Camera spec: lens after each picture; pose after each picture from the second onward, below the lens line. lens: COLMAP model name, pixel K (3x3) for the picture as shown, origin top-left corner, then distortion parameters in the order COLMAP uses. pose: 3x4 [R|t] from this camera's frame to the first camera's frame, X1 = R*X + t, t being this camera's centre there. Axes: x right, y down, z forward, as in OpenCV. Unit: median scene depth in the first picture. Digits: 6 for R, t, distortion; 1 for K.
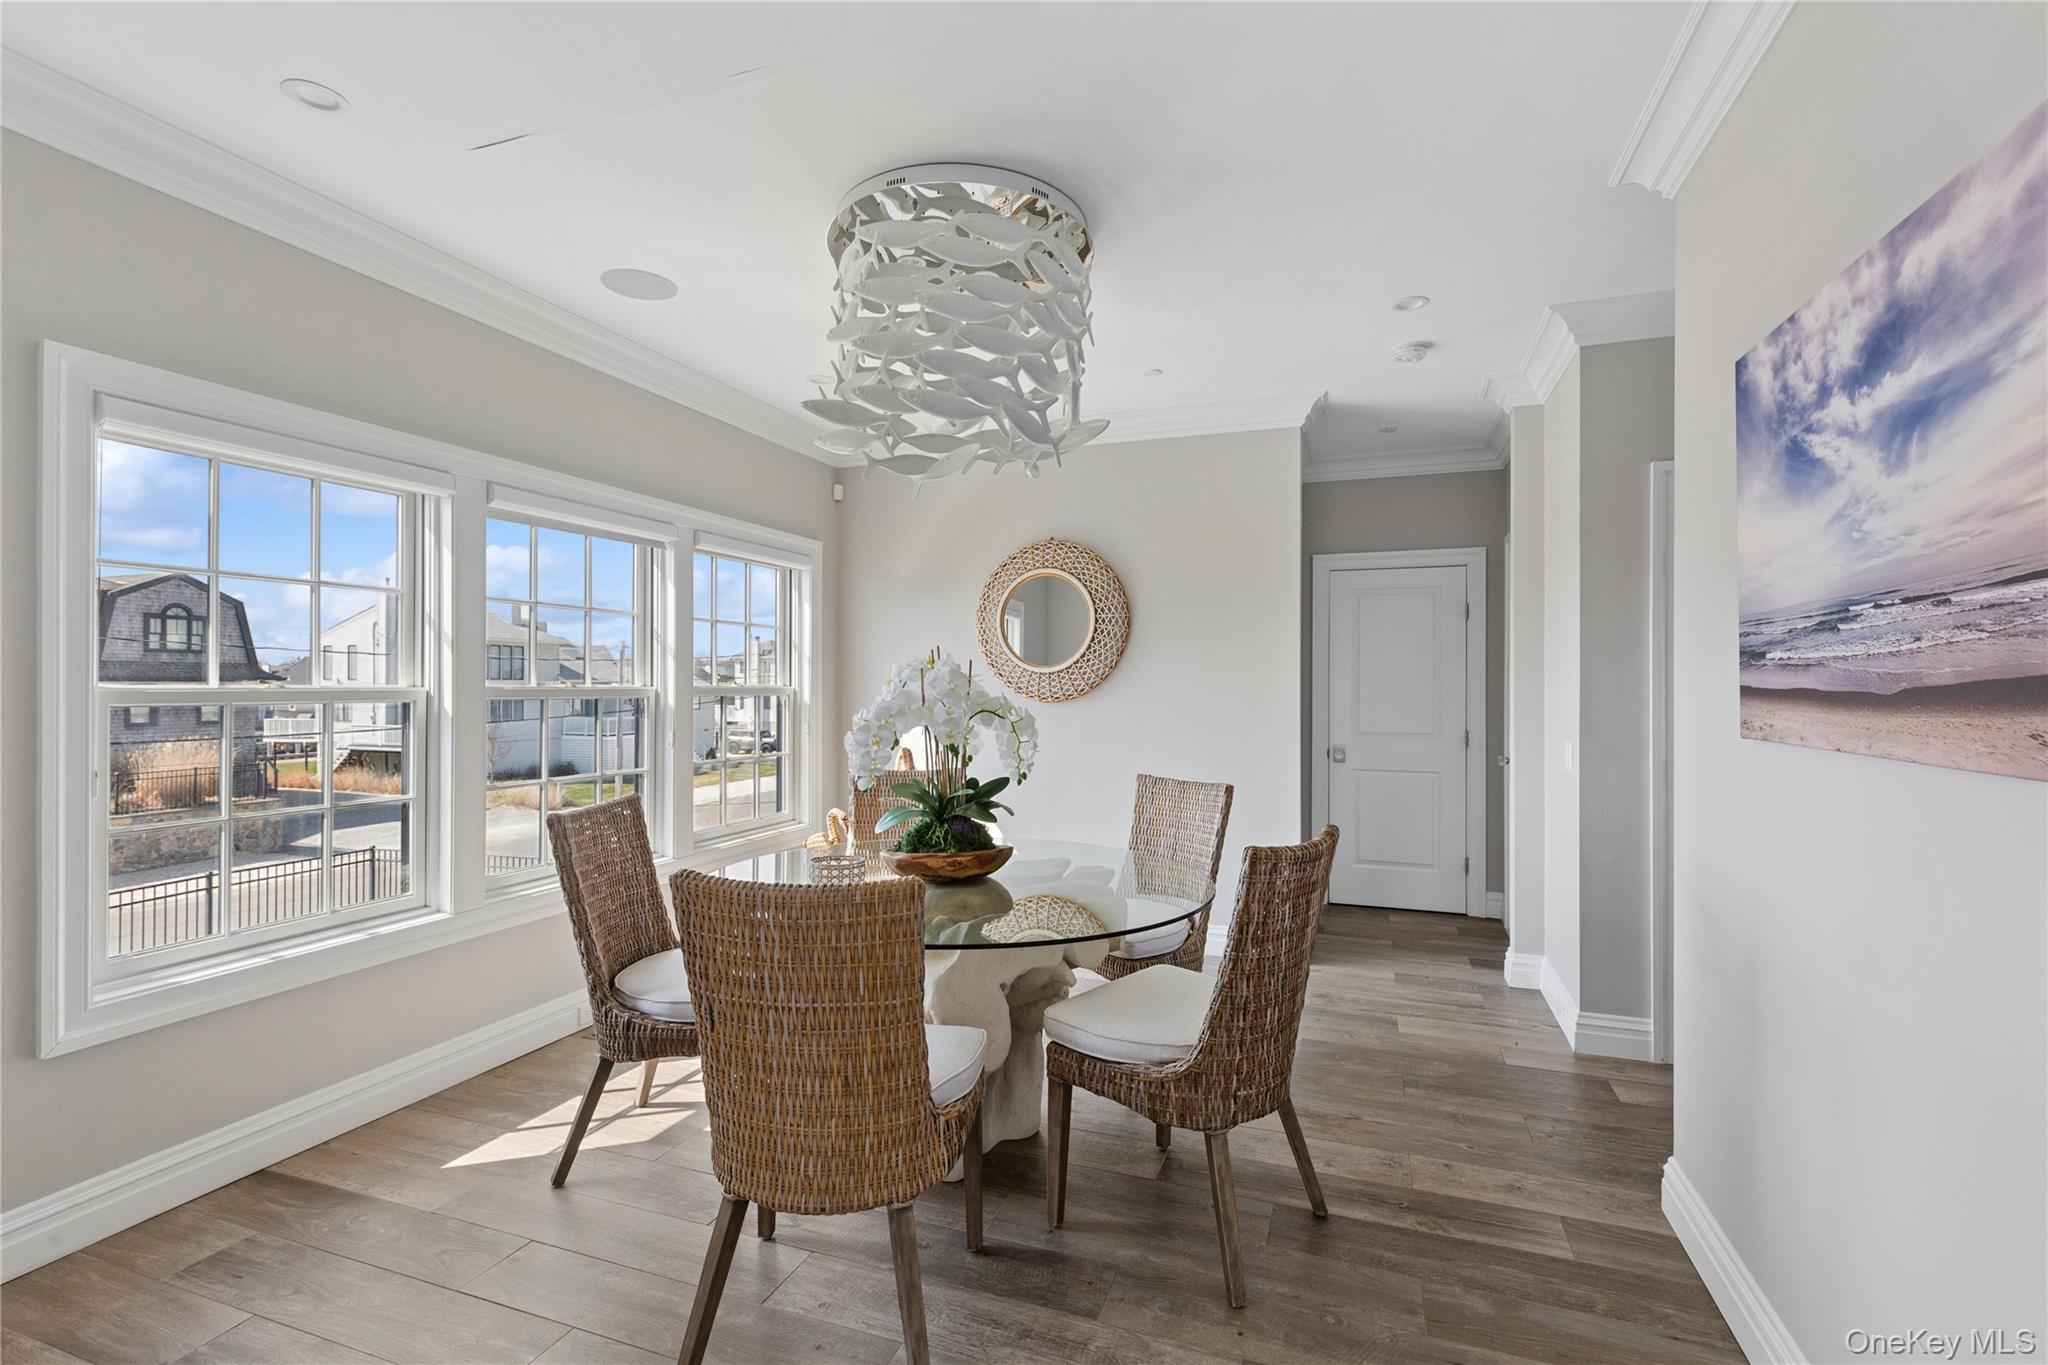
lens RADIAL K [[923.9, 0, 1032.7], [0, 923.9, 682.7], [0, 0, 1]] dist [0.008463, 0.000737]
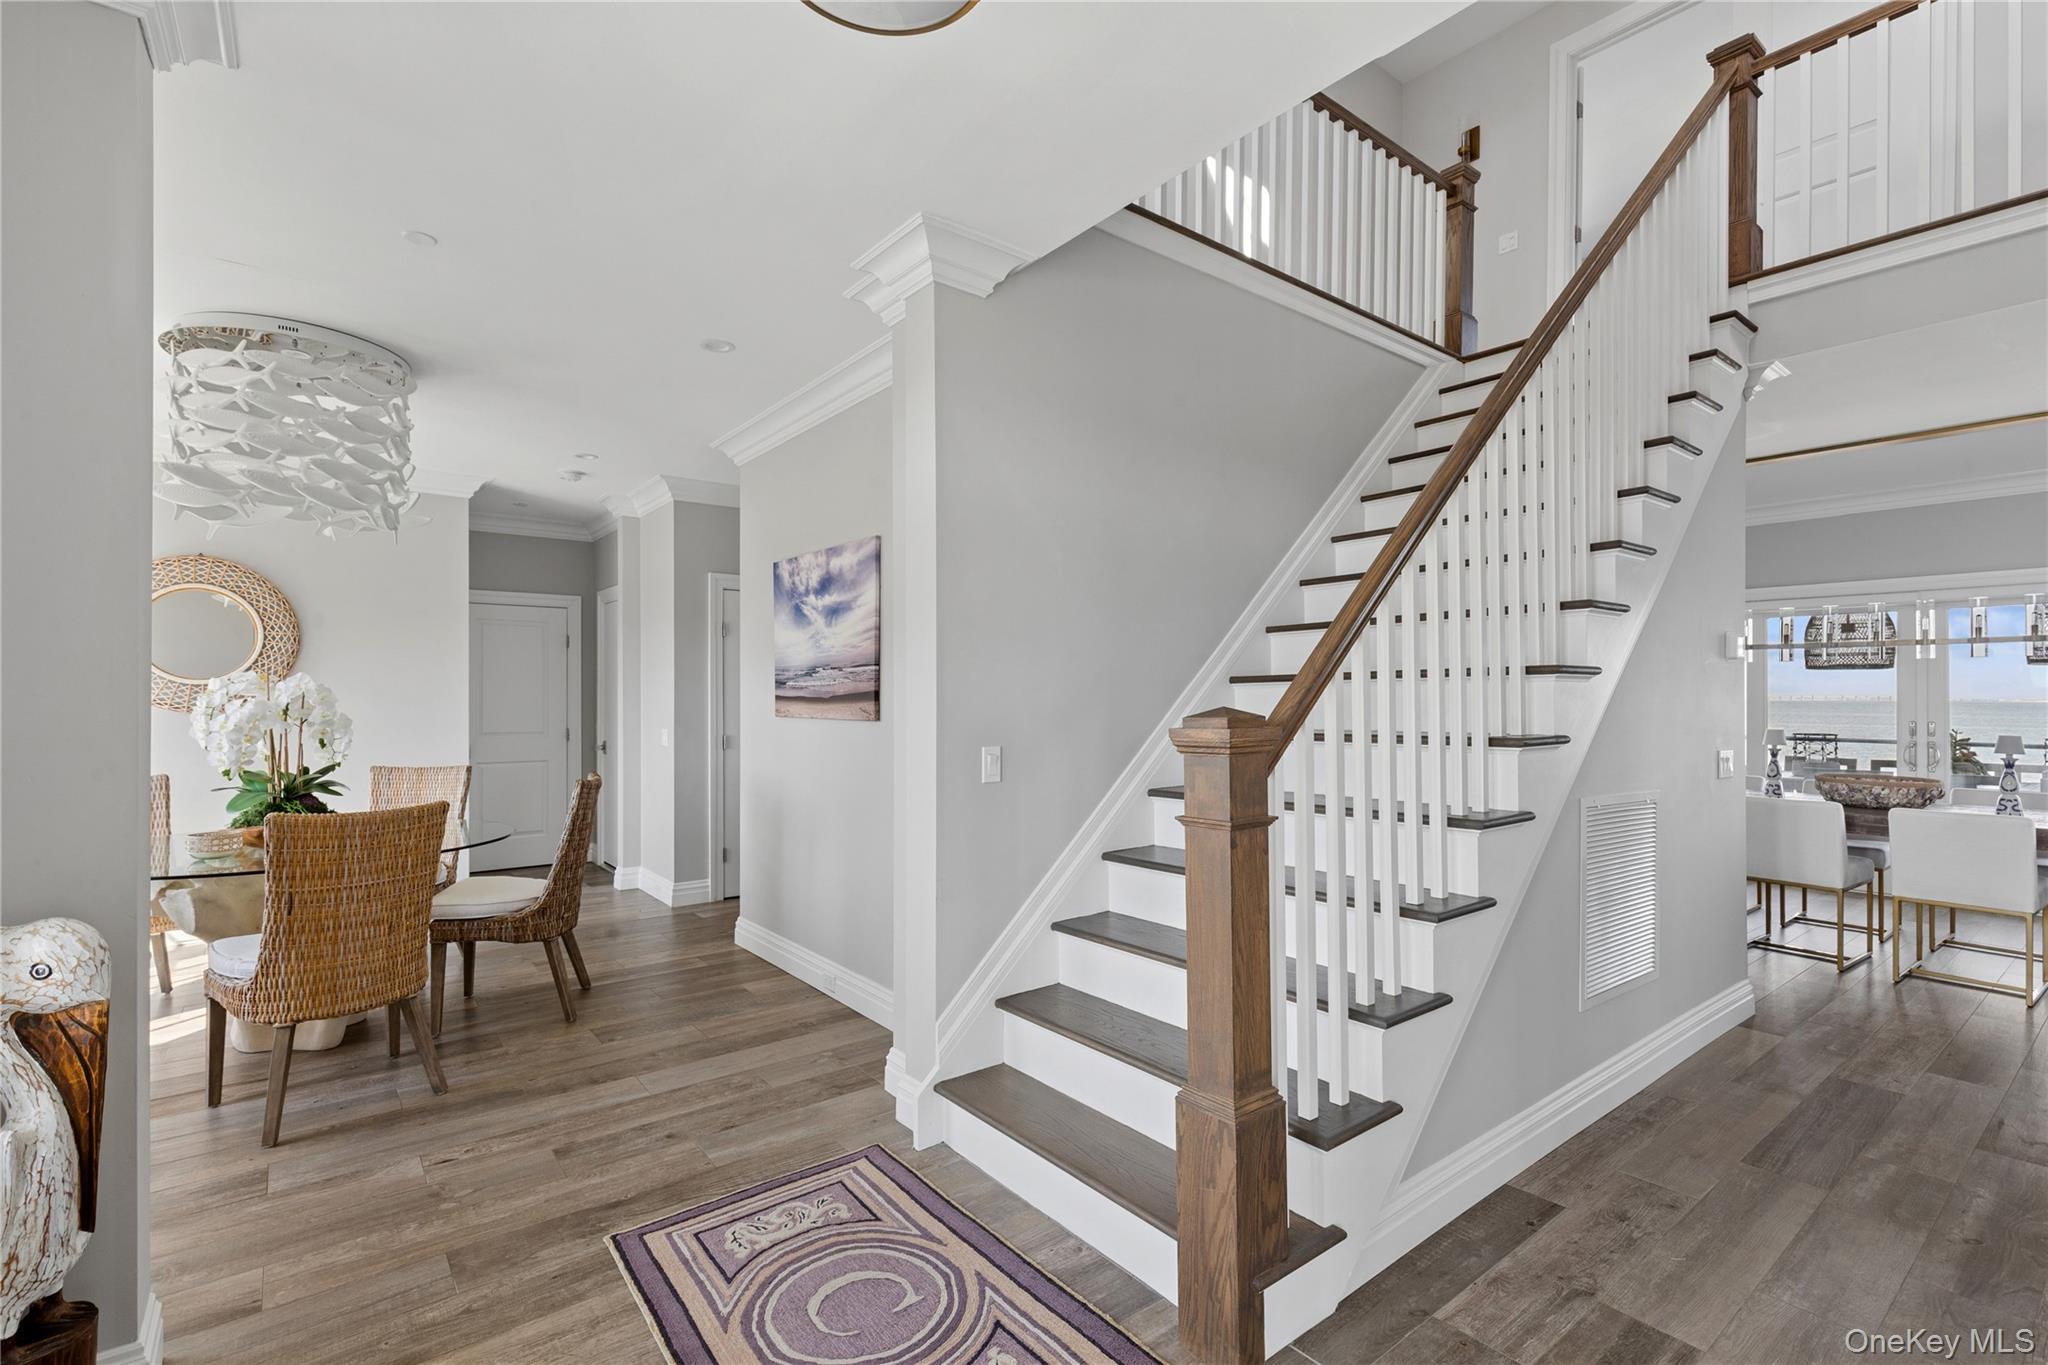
lens RADIAL K [[923.9, 0, 1027.4], [0, 923.9, 692.0], [0, 0, 1]] dist [0.008463, 0.000737]
pose [[0.524808, 0.001137, 0.851220, -0.875188], [-0.000060, 0.999999, -0.001299, -0.002360], [-0.851221, 0.000630, 0.524808, -0.767483]]
